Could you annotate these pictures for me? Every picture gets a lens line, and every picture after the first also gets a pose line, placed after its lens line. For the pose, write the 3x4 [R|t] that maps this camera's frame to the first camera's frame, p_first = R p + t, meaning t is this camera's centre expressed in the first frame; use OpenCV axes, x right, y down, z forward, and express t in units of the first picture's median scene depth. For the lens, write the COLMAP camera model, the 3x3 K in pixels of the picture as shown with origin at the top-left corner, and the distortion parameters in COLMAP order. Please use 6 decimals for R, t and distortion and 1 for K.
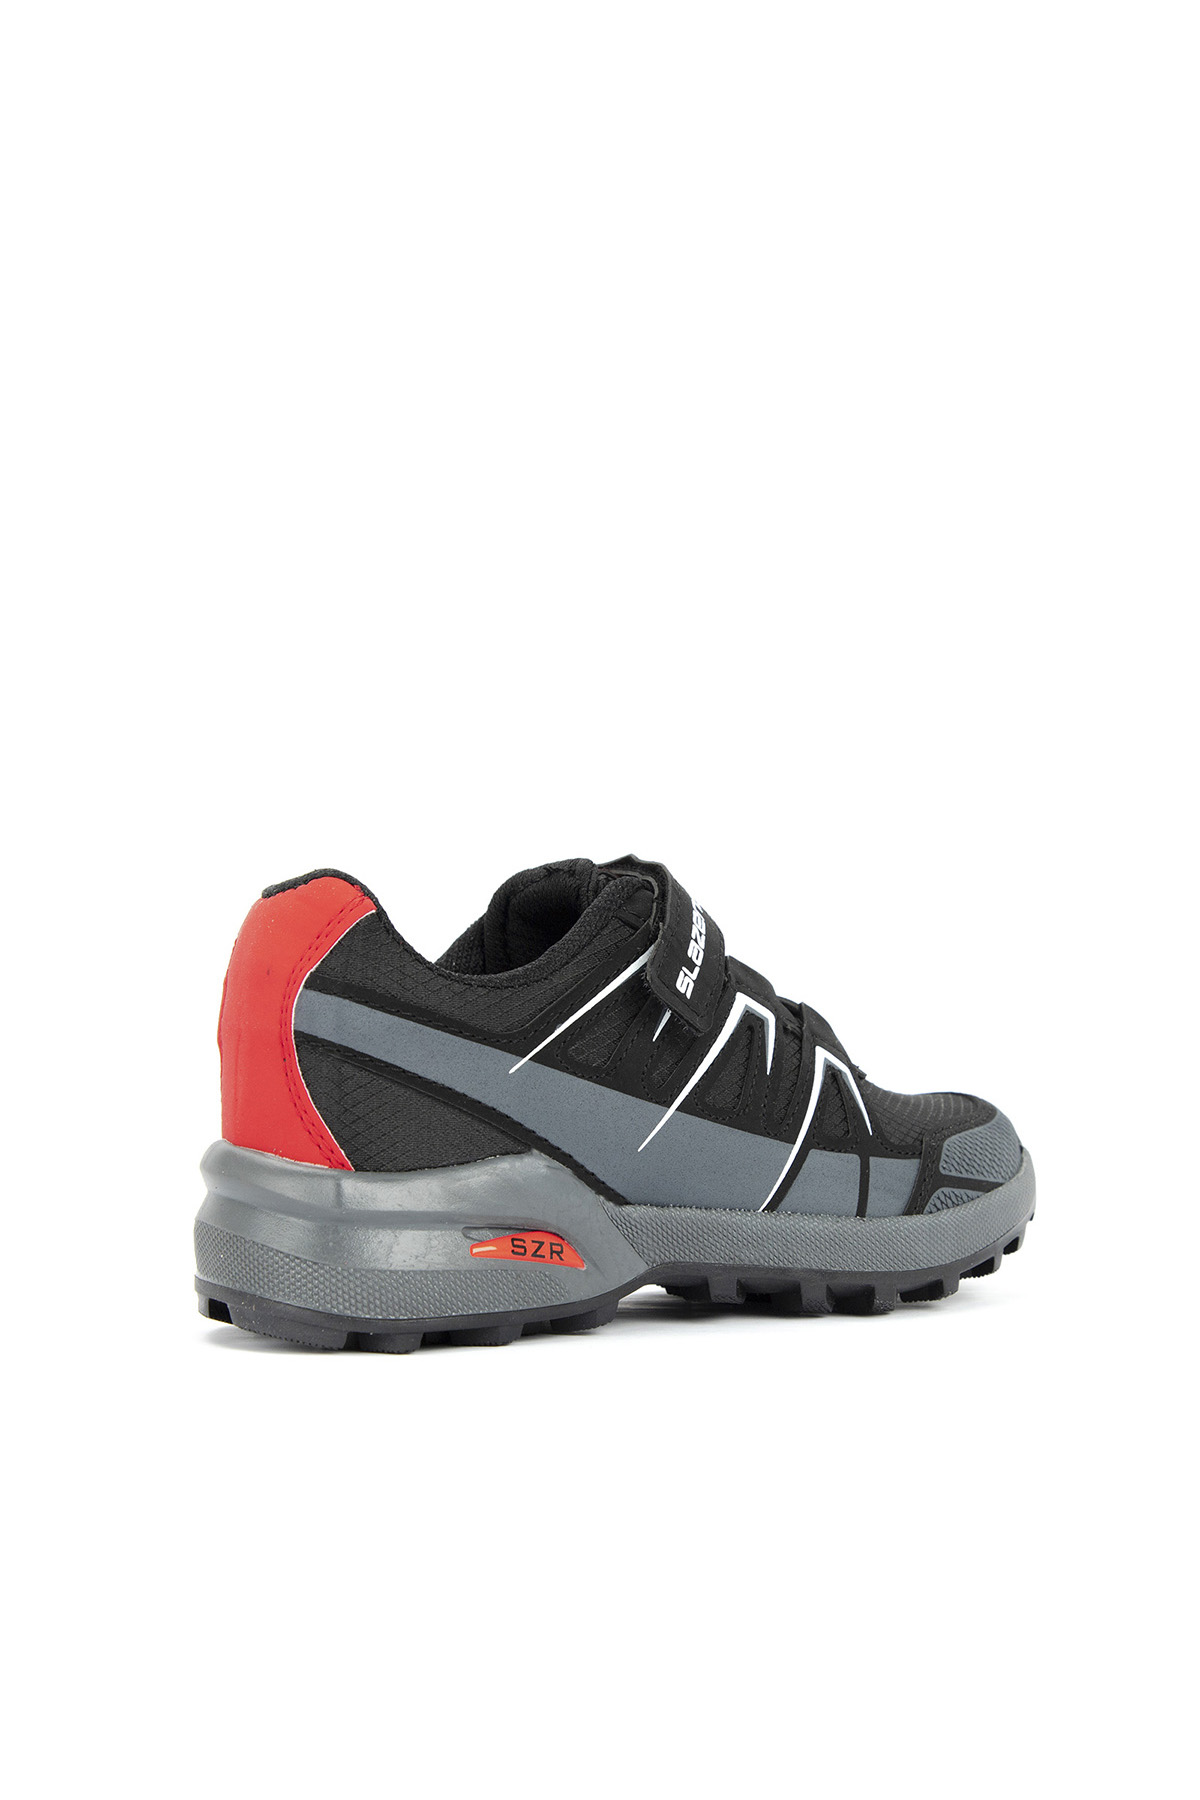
lens RADIAL K [[1979.2, 0, 600.0], [0, 1979.2, 900.0], [0, 0, 1]] dist [-0.020819, -0.004468]
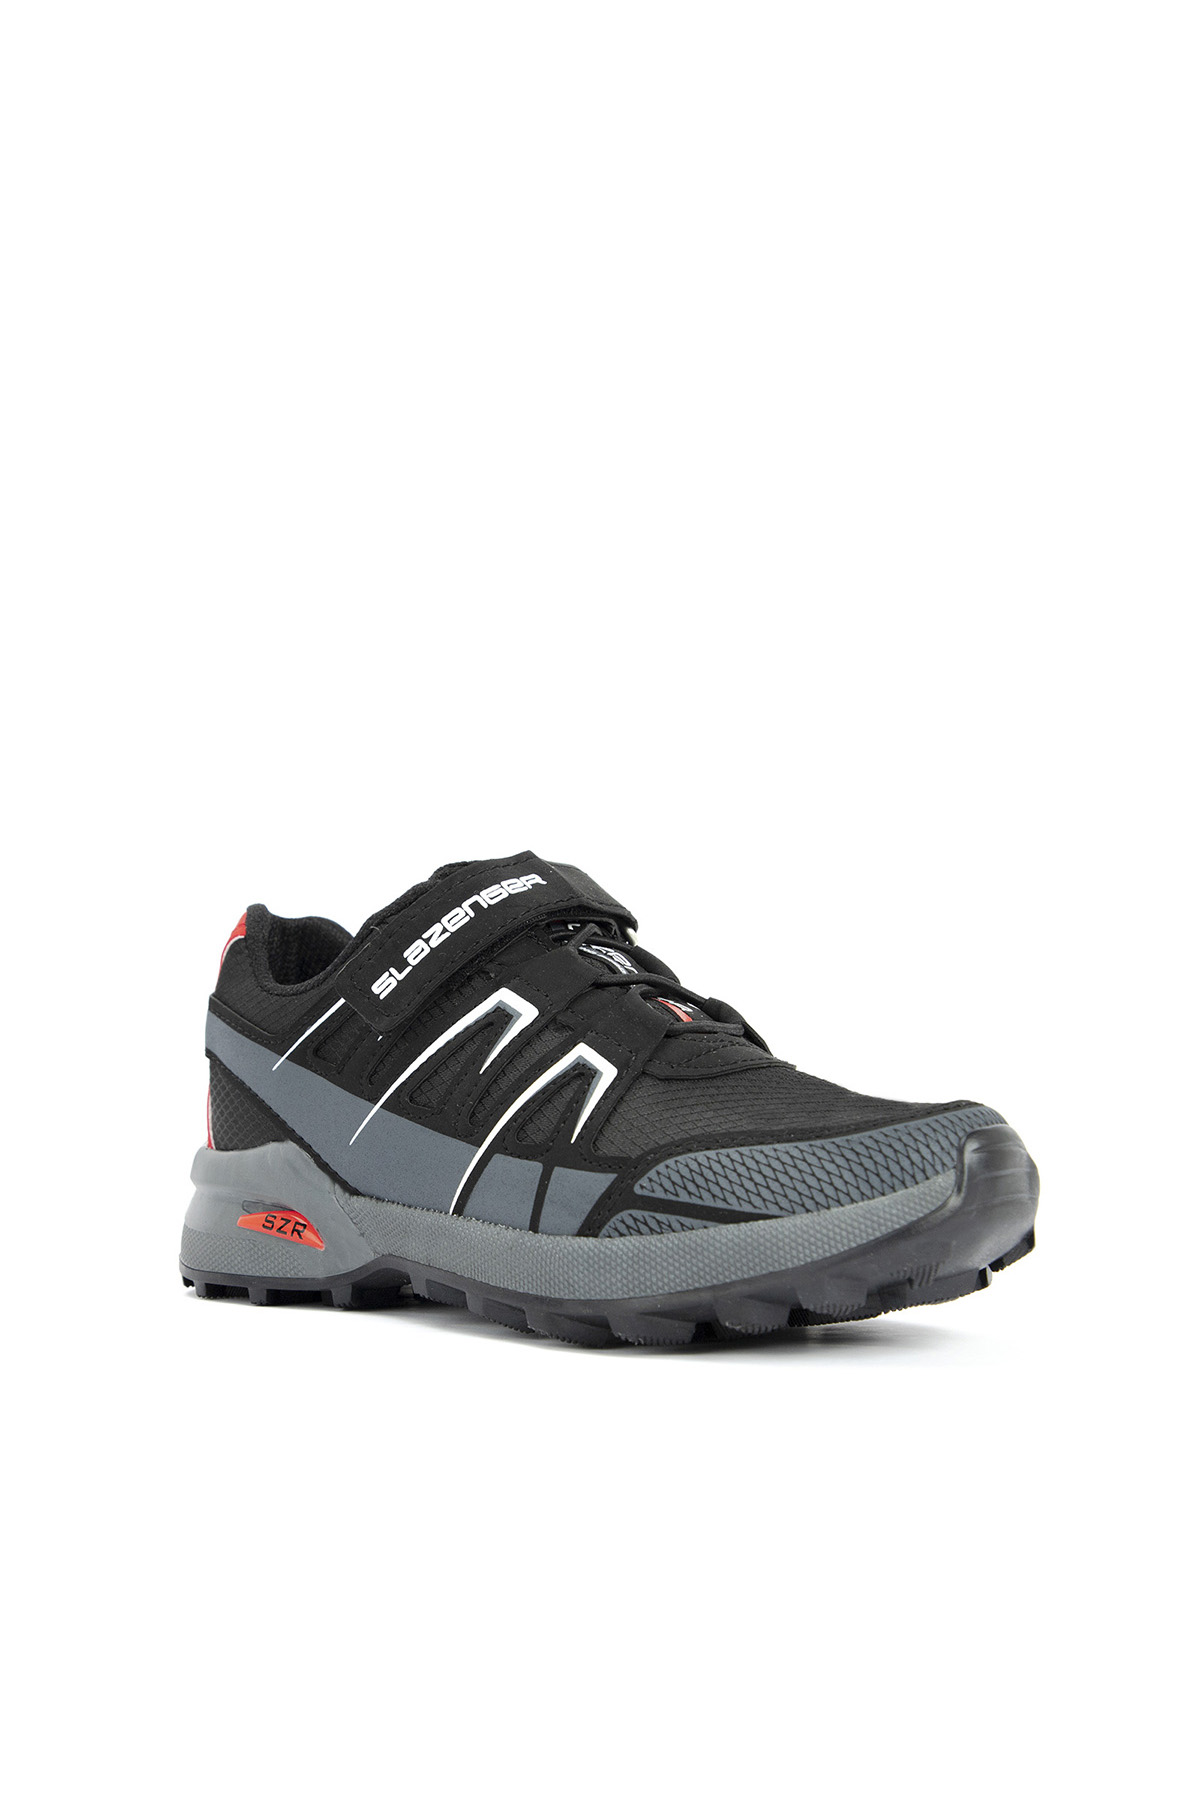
lens RADIAL K [[1979.2, 0, 600.0], [0, 1979.2, 900.0], [0, 0, 1]] dist [-0.020819, -0.004468]
pose [[0.316315, -0.081516, -0.945145, 1.059588], [0.069878, 0.995597, -0.062481, 0.071141], [0.946077, -0.046281, 0.320619, 0.782306]]
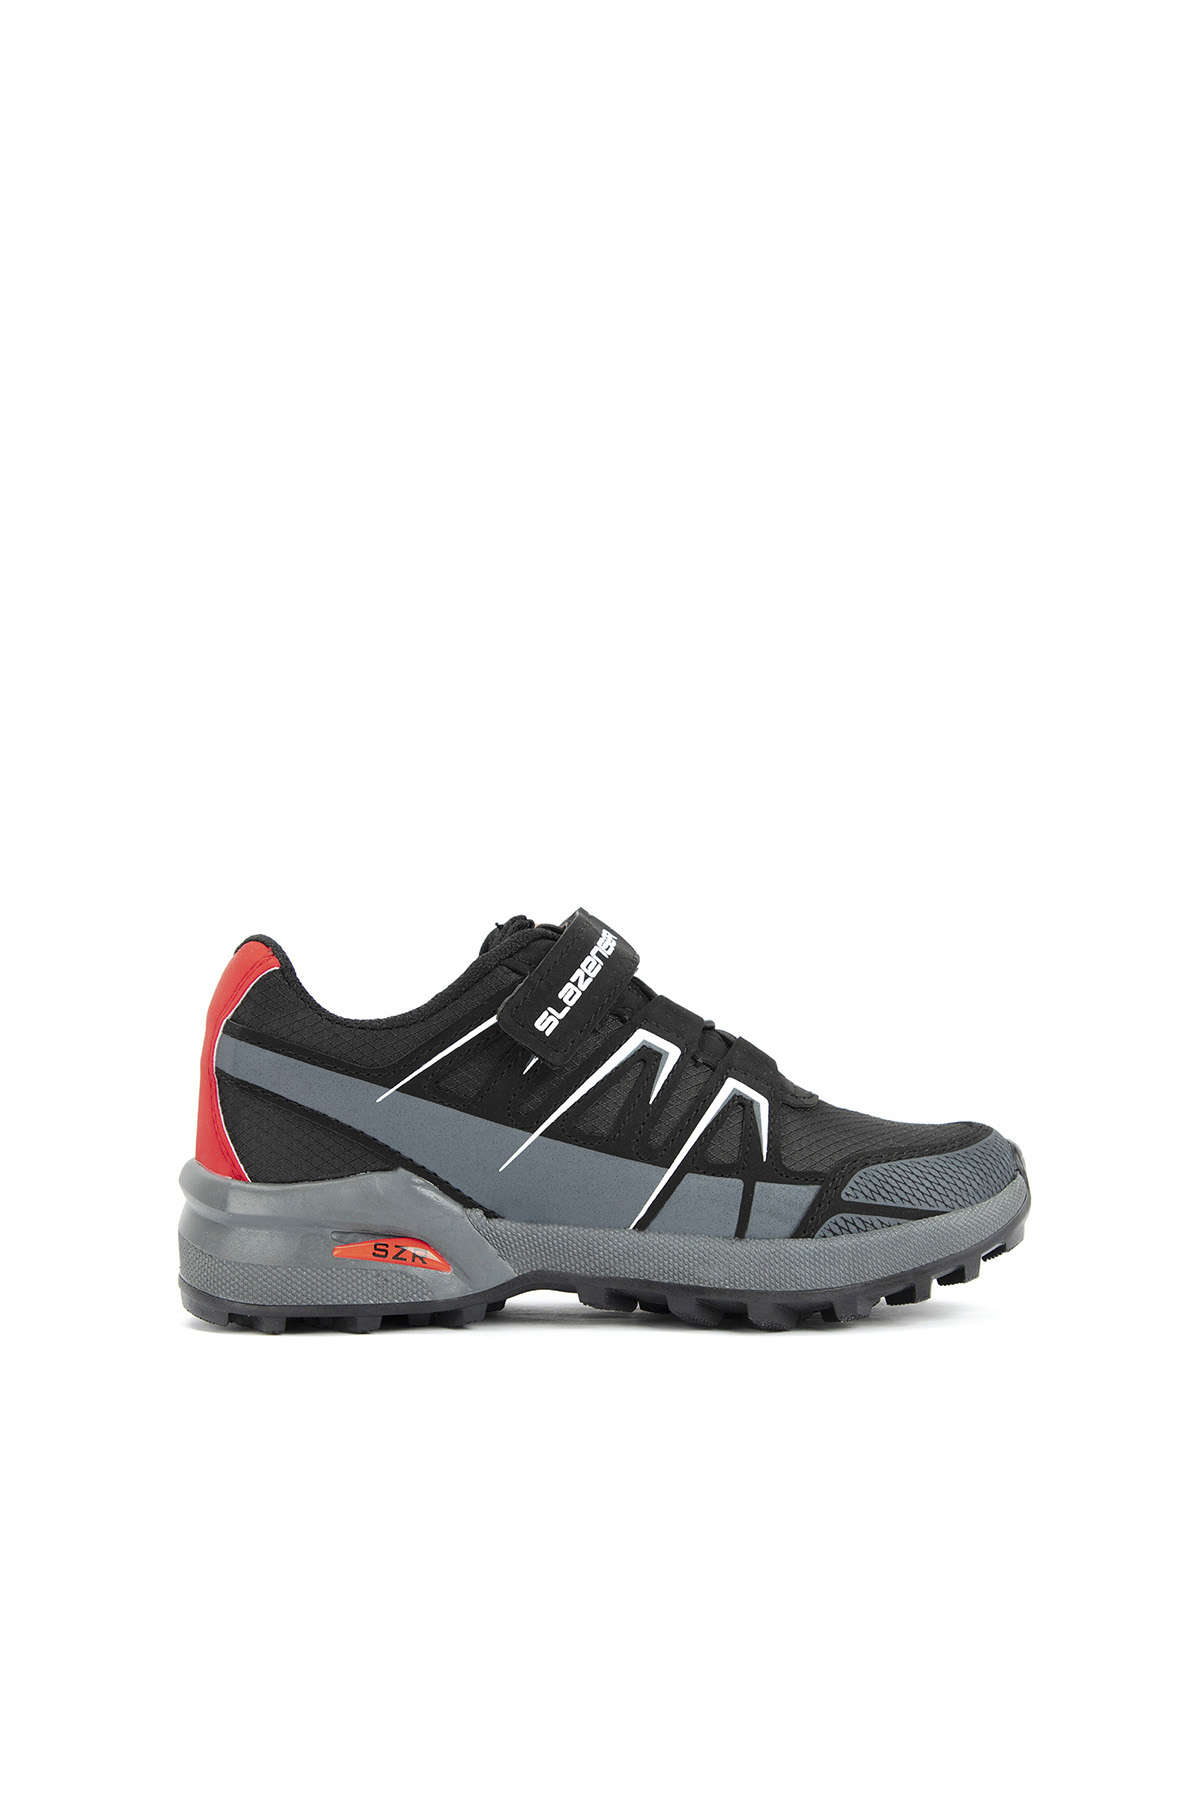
lens RADIAL K [[1979.2, 0, 600.0], [0, 1979.2, 900.0], [0, 0, 1]] dist [-0.020819, -0.004468]
pose [[0.887466, -0.046720, -0.458499, 0.590151], [0.037985, 0.998879, -0.028260, 0.005771], [0.459305, 0.007664, 0.888245, 0.016960]]
